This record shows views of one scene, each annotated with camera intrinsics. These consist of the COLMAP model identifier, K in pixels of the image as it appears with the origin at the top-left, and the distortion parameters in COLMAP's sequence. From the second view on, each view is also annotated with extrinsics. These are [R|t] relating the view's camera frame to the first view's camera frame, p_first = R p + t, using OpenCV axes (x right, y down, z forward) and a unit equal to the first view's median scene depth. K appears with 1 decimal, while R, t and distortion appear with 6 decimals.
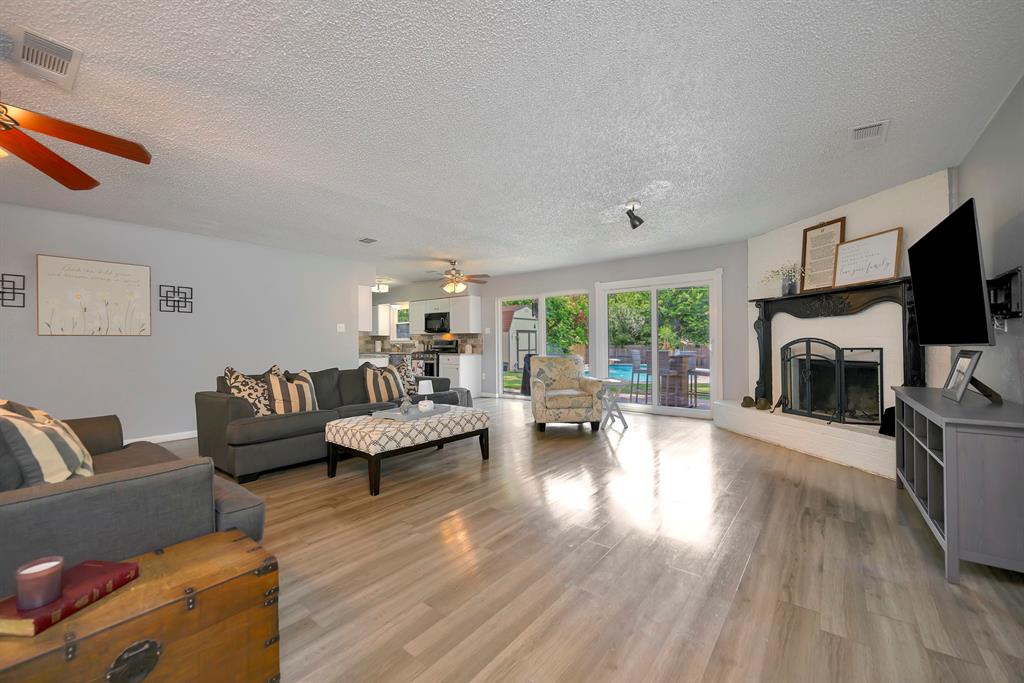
lens RADIAL K [[406.5, 0, 515.9], [0, 406.5, 341.9], [0, 0, 1]] dist [-0.003316, 0.000595]
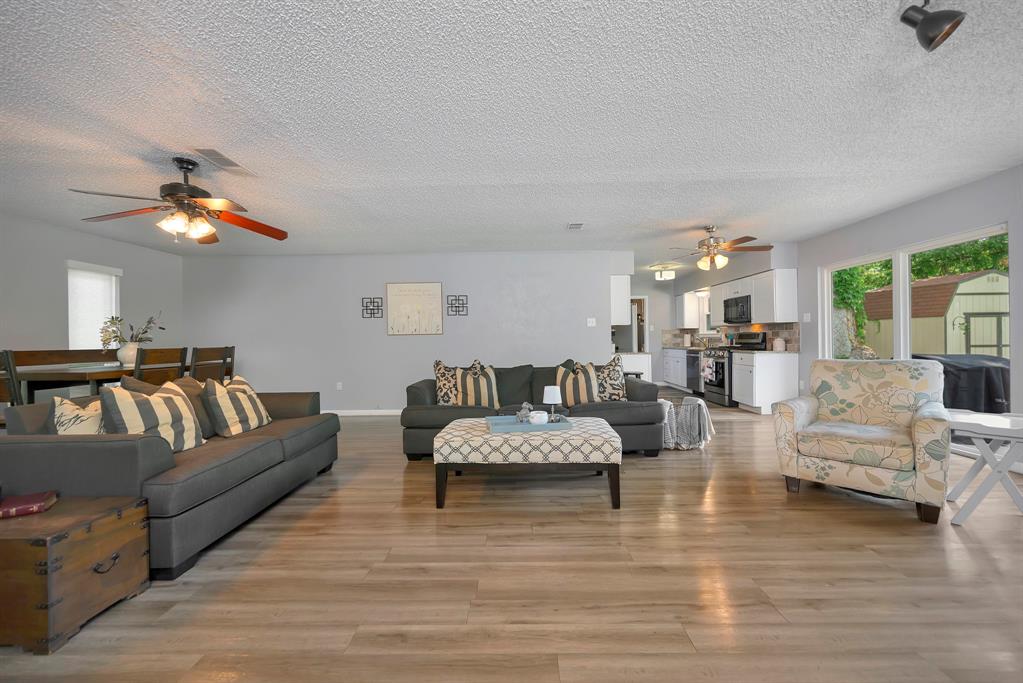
lens RADIAL K [[406.1, 0, 514.4], [0, 406.1, 339.4], [0, 0, 1]] dist [-0.003316, 0.000595]
pose [[0.609605, -0.001875, -0.792703, 0.273815], [0.011035, 0.999920, 0.006121, -0.002786], [0.792628, -0.012479, 0.609578, 0.334143]]
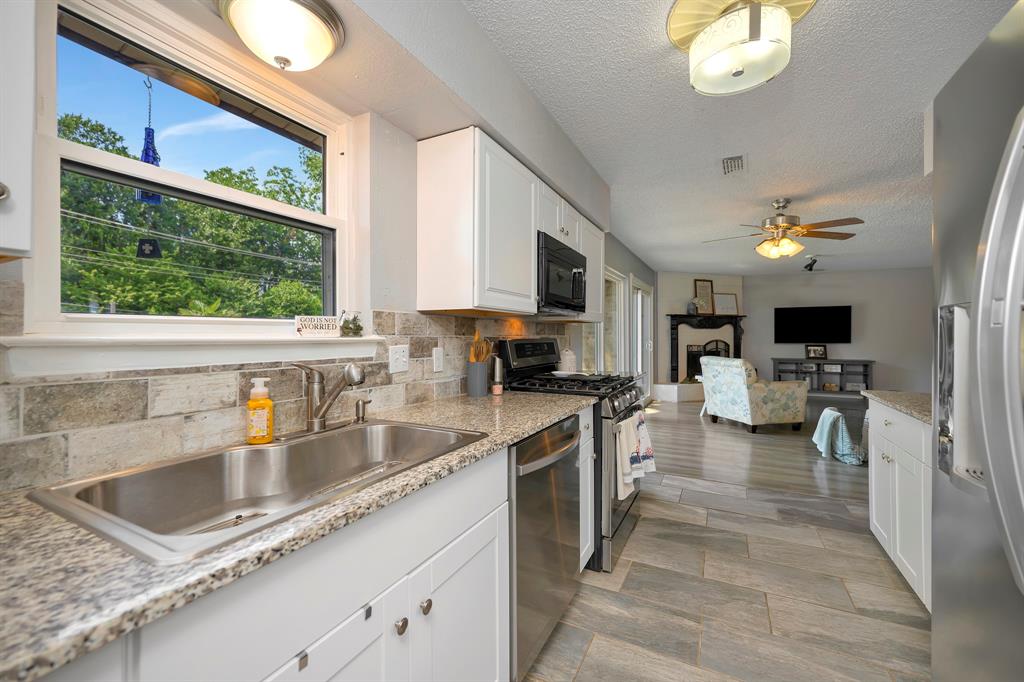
lens RADIAL K [[406.5, 0, 514.0], [0, 406.5, 340.4], [0, 0, 1]] dist [-0.003316, 0.000595]
pose [[-0.183279, -0.004851, 0.983049, -0.809652], [-0.004871, 0.999980, 0.004027, -0.008202], [-0.983049, -0.004050, -0.183299, 1.873382]]
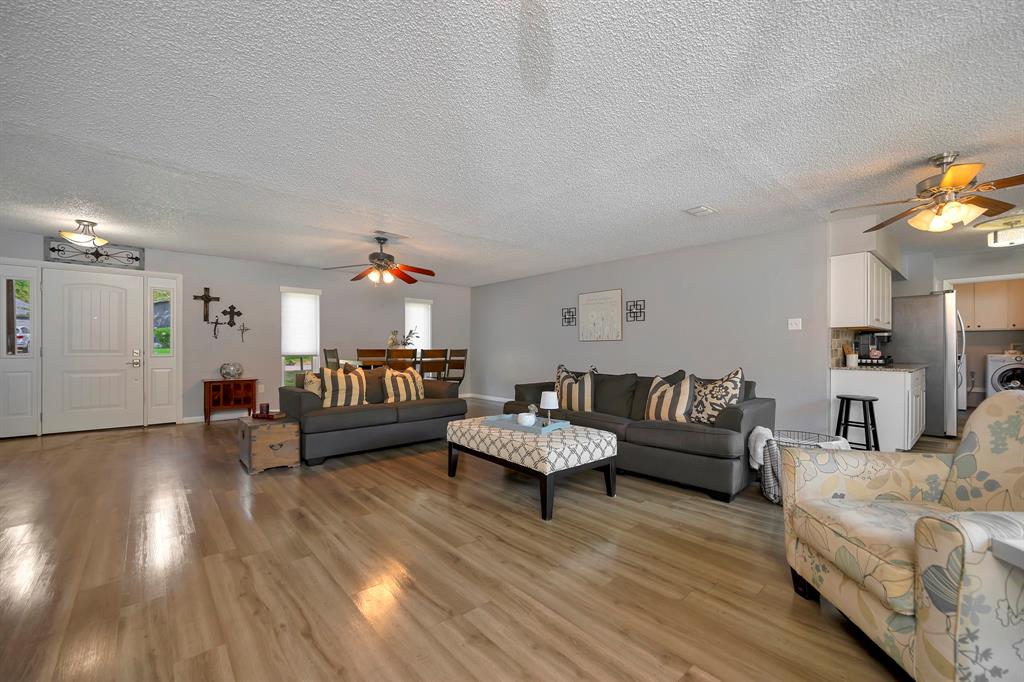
lens RADIAL K [[406.5, 0, 510.6], [0, 406.5, 349.4], [0, 0, 1]] dist [-0.003316, 0.000595]
pose [[-0.167709, 0.010104, -0.985785, 0.439601], [0.004082, 0.999946, 0.009555, 0.000557], [0.985828, -0.002422, -0.167741, 0.774556]]
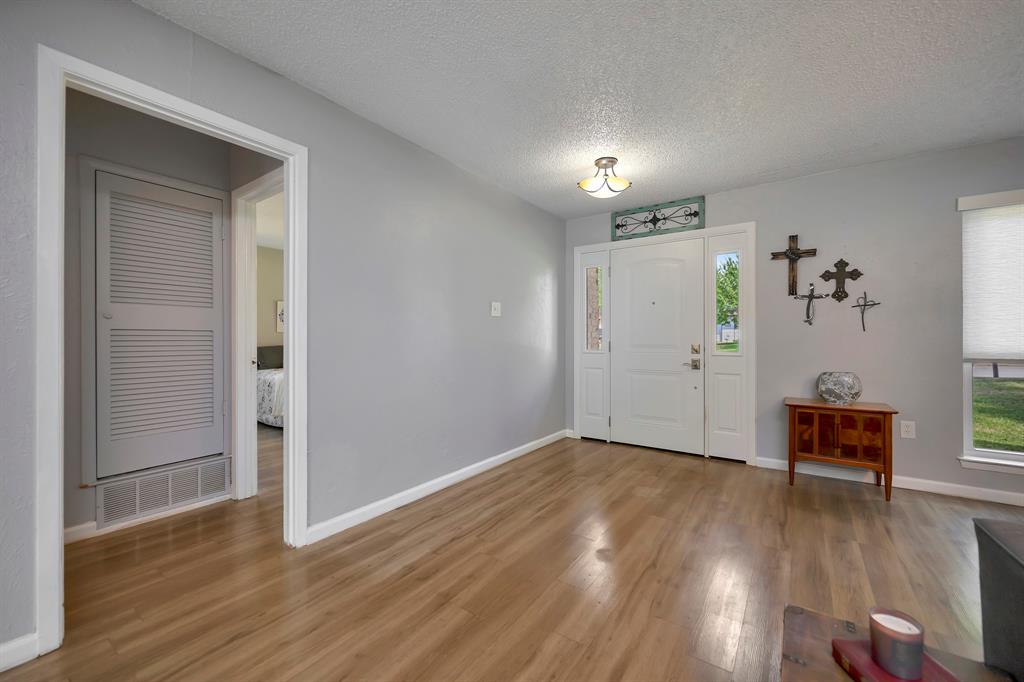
lens RADIAL K [[406.5, 0, 518.1], [0, 406.5, 342.2], [0, 0, 1]] dist [-0.003316, 0.000595]
pose [[-0.997457, 0.006844, -0.070938, -0.072237], [0.006905, 0.999976, -0.000614, 0.000922], [0.070932, -0.001102, -0.997481, 0.342017]]
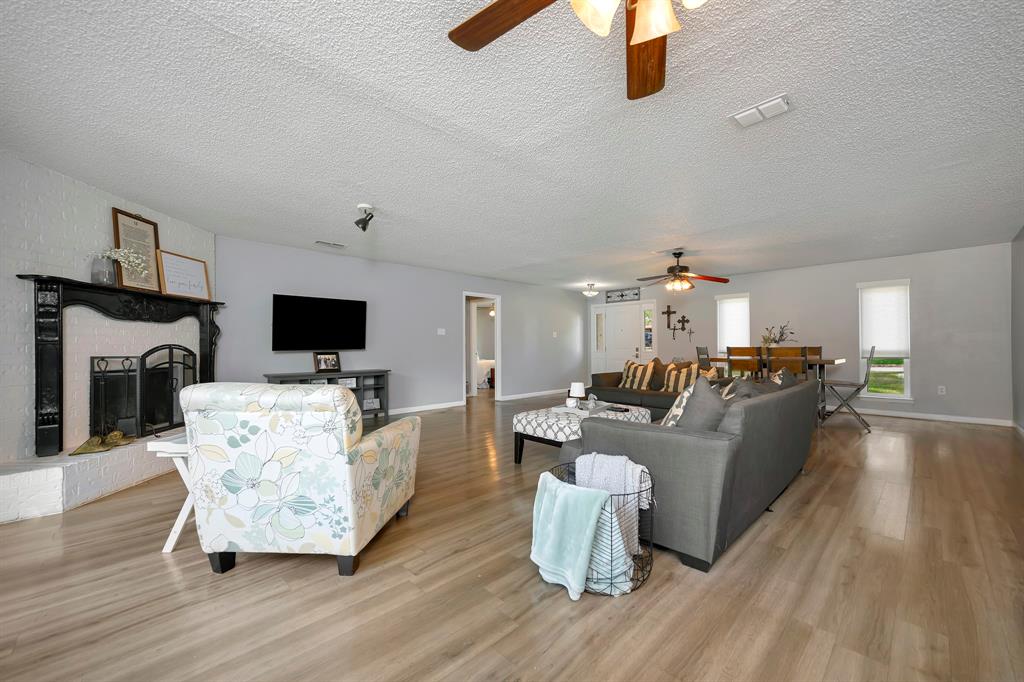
lens RADIAL K [[406.5, 0, 513.1], [0, 406.5, 342.5], [0, 0, 1]] dist [-0.003316, 0.000595]
pose [[-0.990593, 0.014830, 0.136038, -0.148167], [0.012327, 0.999739, -0.019220, 0.010765], [-0.136288, -0.017362, -0.990517, 1.480515]]
